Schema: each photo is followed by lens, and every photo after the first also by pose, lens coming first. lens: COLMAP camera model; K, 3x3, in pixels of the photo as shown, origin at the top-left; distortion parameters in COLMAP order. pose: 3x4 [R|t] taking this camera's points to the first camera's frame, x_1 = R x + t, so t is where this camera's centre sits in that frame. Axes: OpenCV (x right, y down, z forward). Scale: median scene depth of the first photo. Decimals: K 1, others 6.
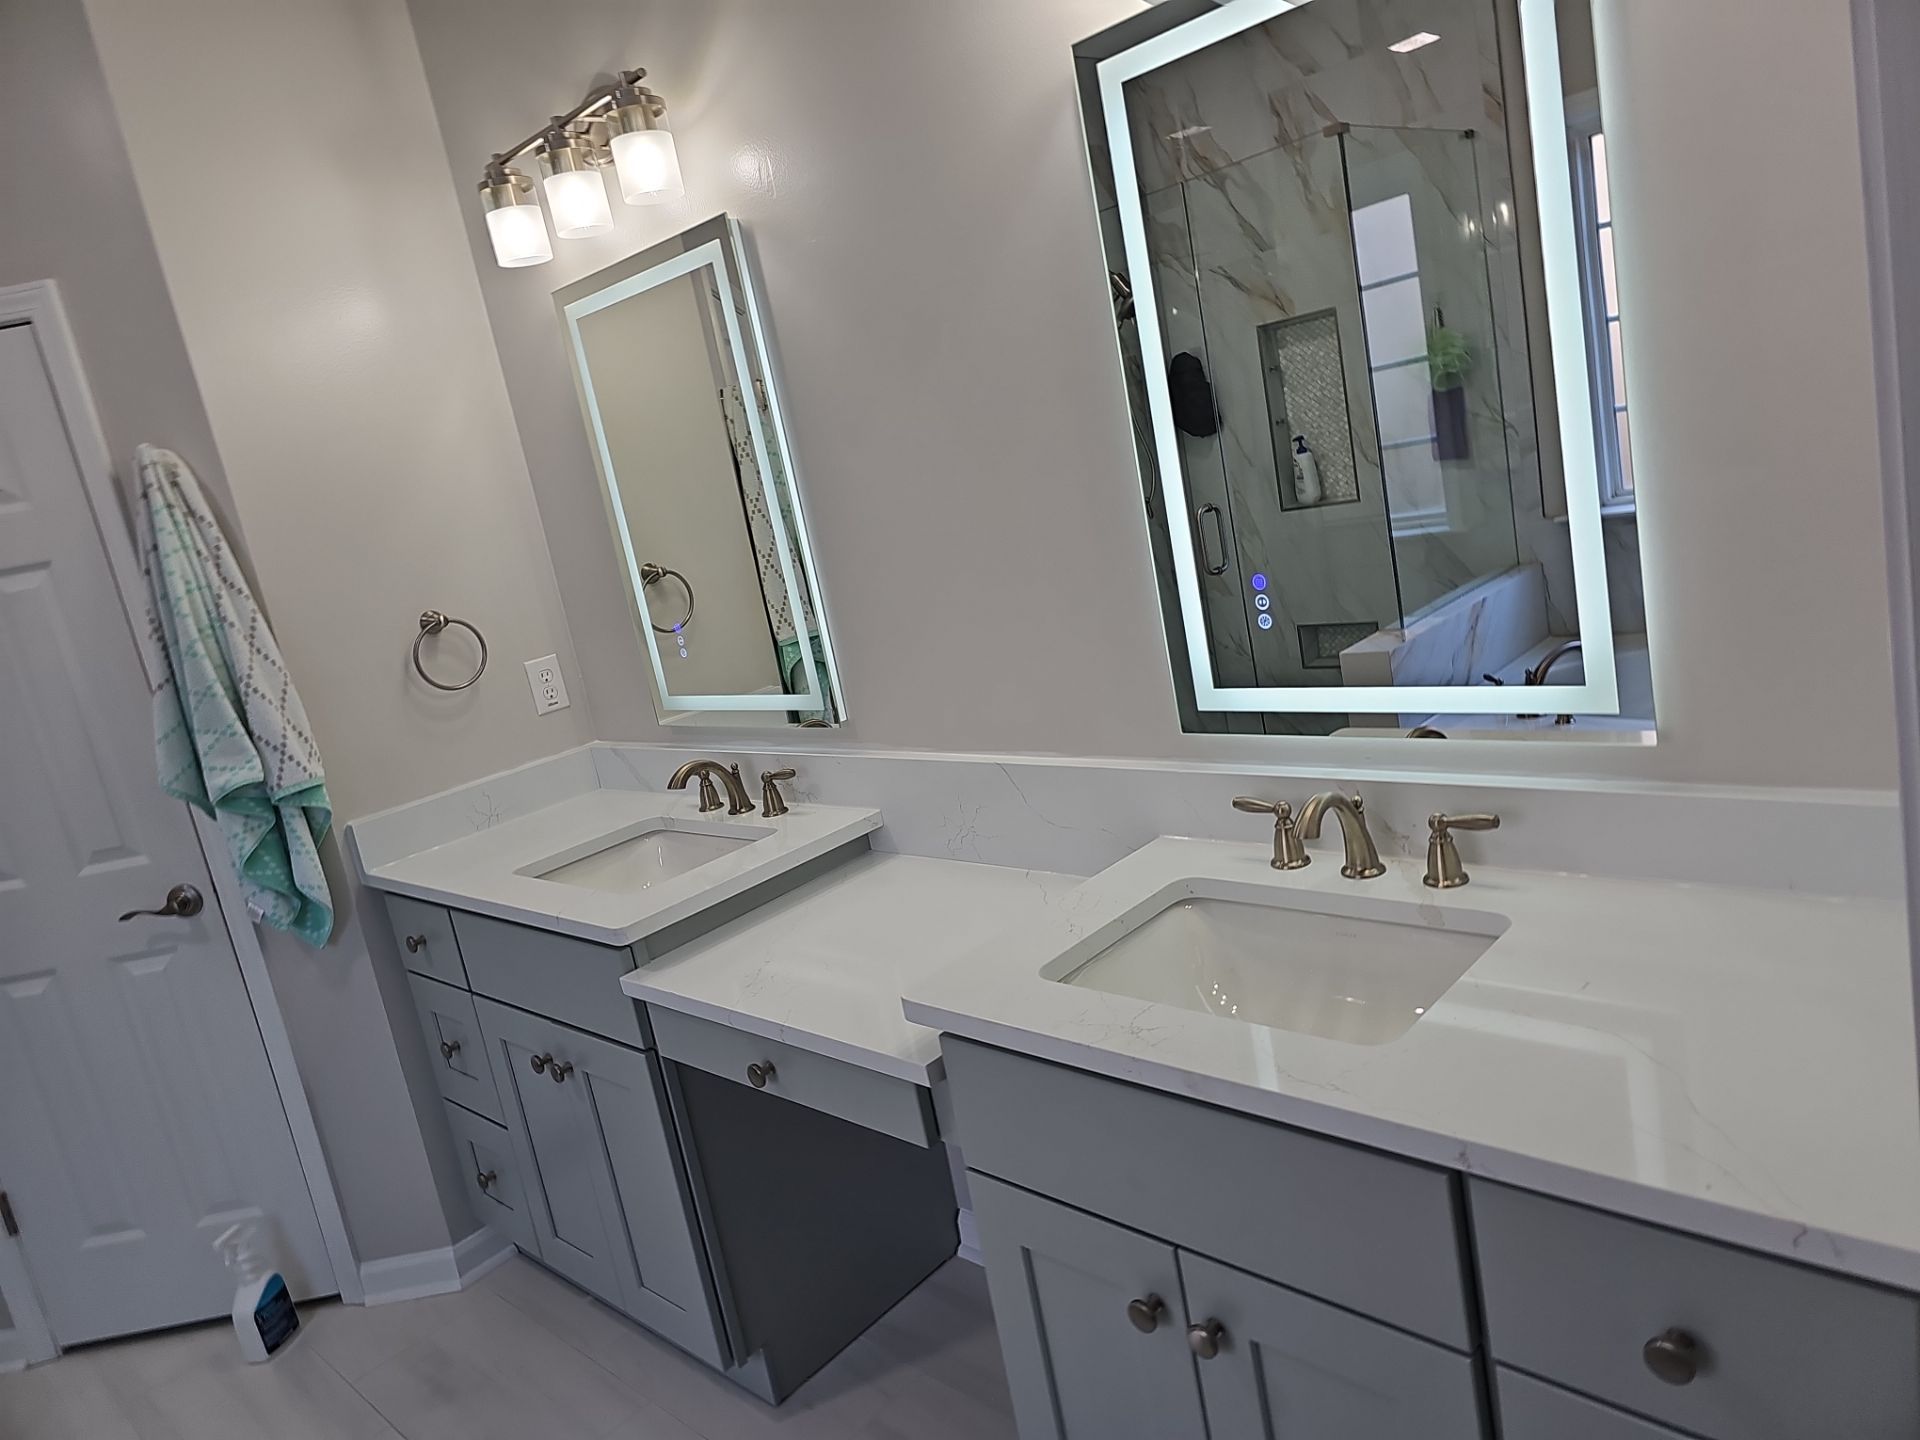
lens RADIAL K [[1260.2, 0, 967.5], [0, 1260.2, 696.2], [0, 0, 1]] dist [0.050510, -0.031280]
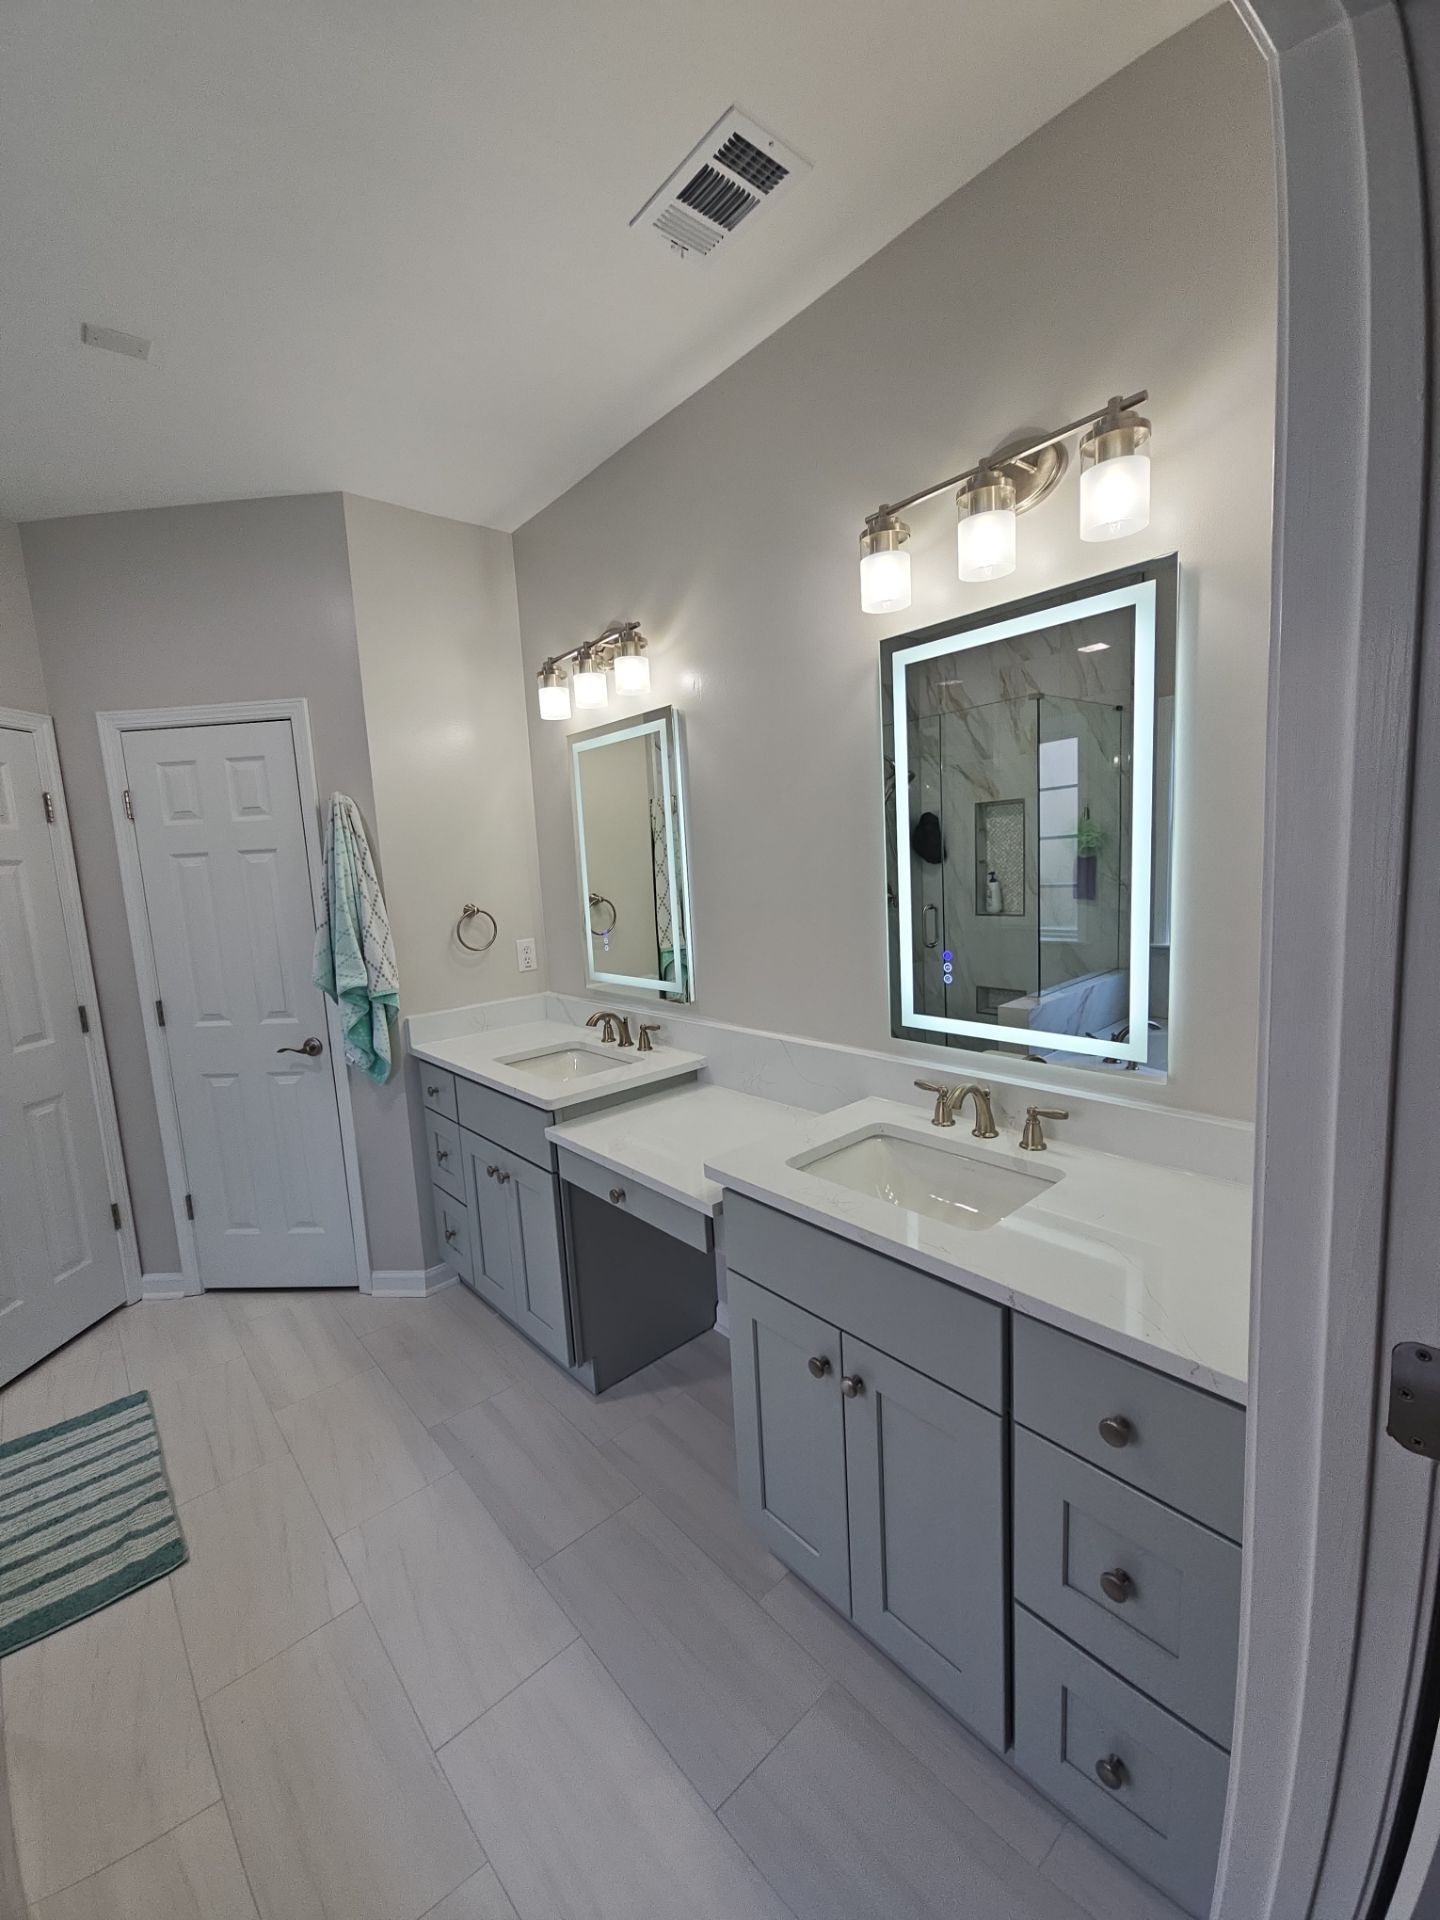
lens RADIAL K [[780.2, 0, 713.8], [0, 780.2, 958.4], [0, 0, 1]] dist [0.001183, -0.002617]
pose [[0.986495, 0.144458, -0.077200, 0.001395], [-0.148039, 0.988053, -0.042851, 0.003450], [0.070088, 0.053701, 0.996094, -0.047674]]
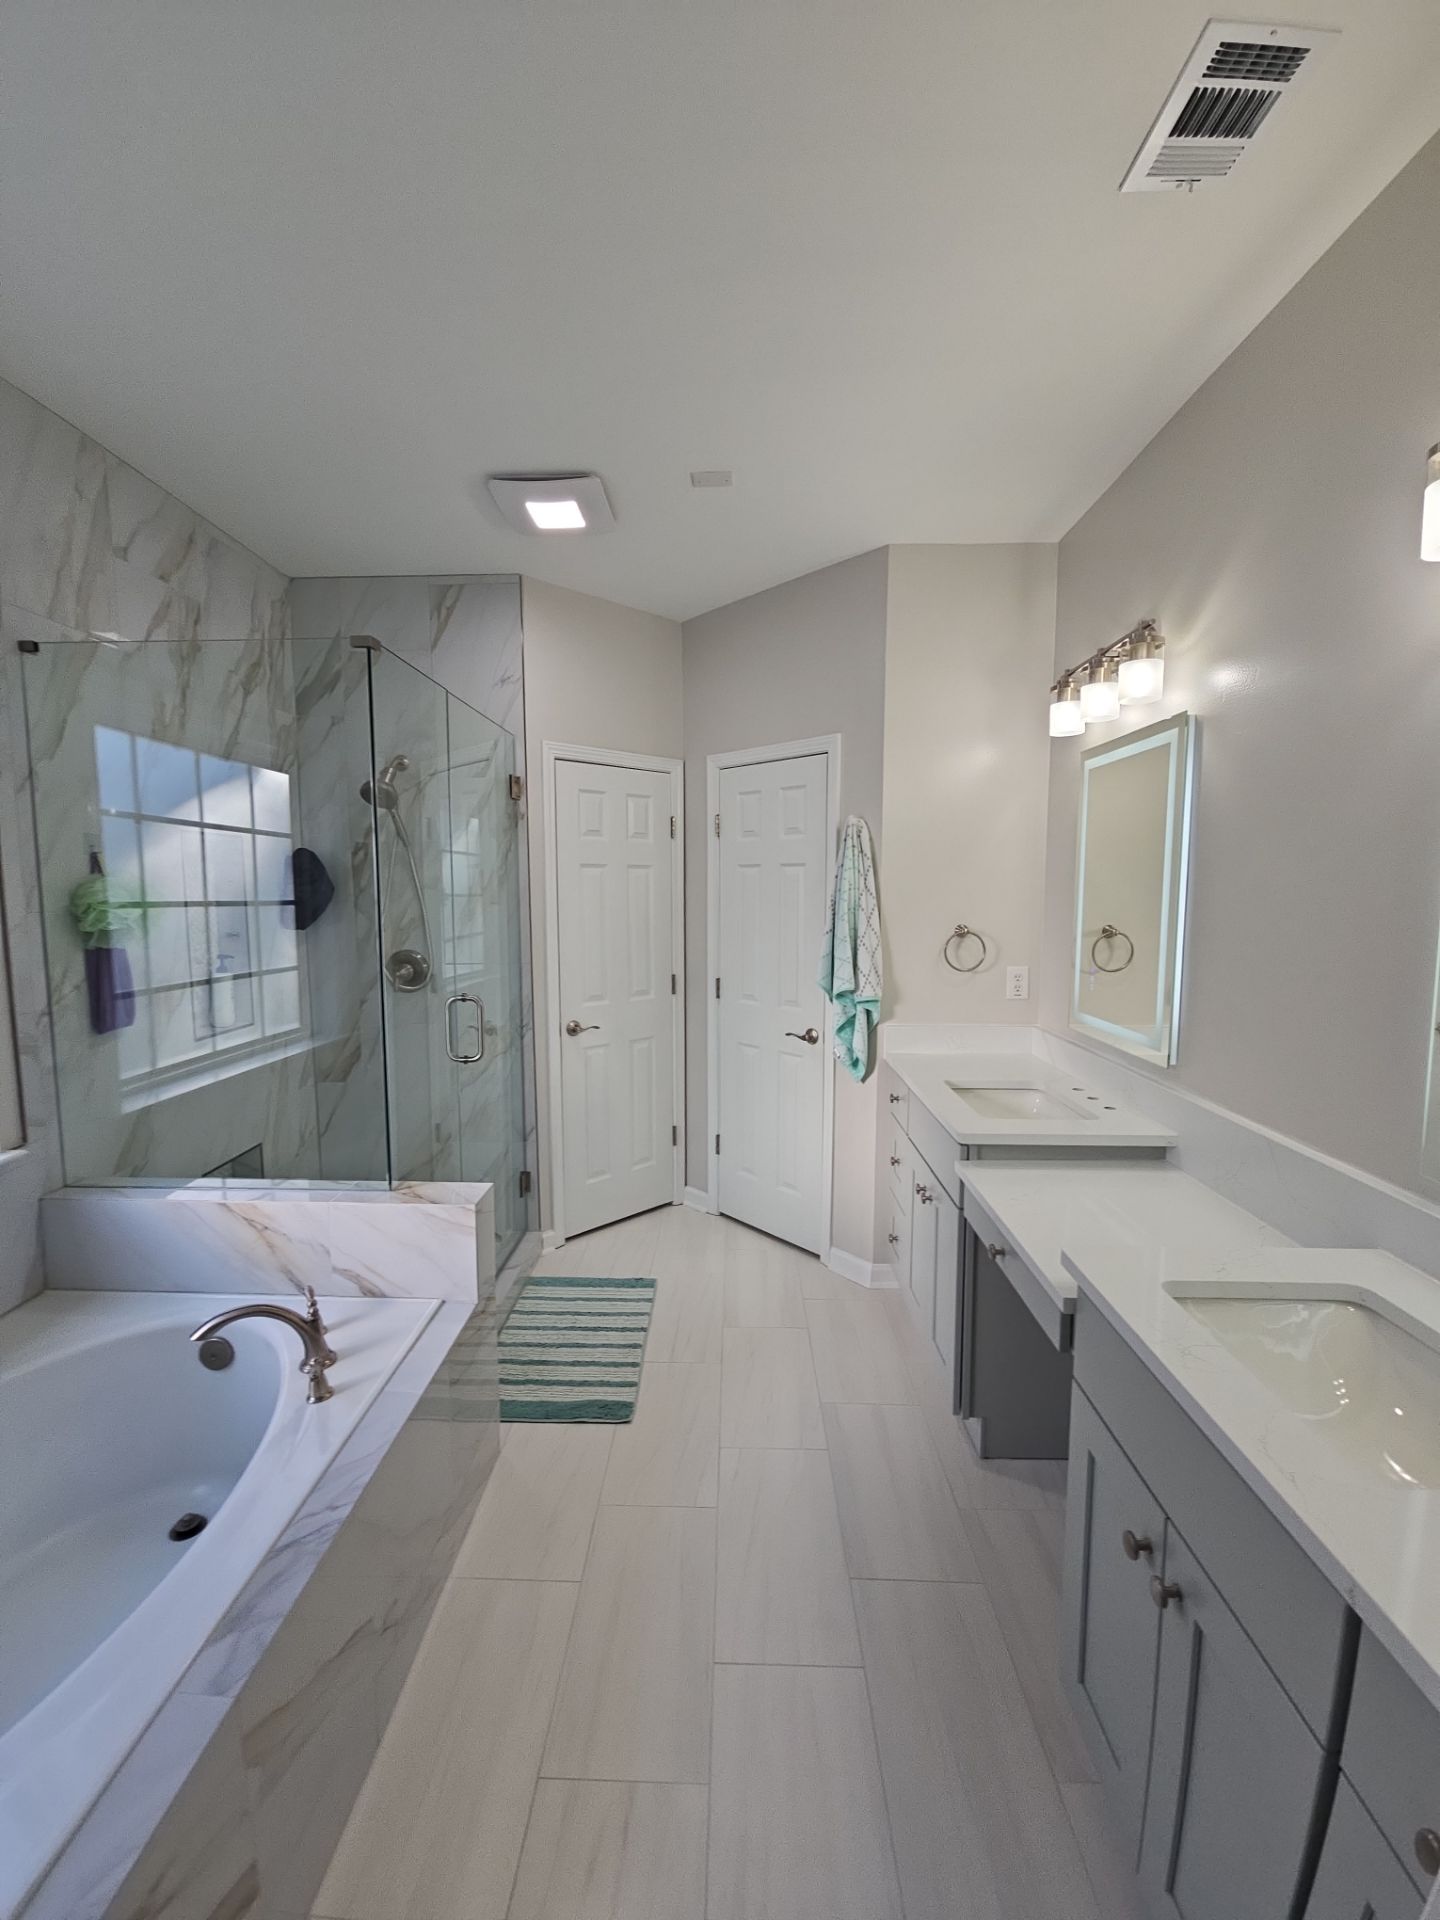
lens RADIAL K [[780.2, 0, 709.4], [0, 780.2, 959.6], [0, 0, 1]] dist [0.001183, -0.002617]
pose [[0.649509, 0.255532, -0.716130, 0.153051], [-0.264514, 0.958944, 0.102267, -0.043889], [0.712861, 0.123003, 0.690435, 0.012967]]
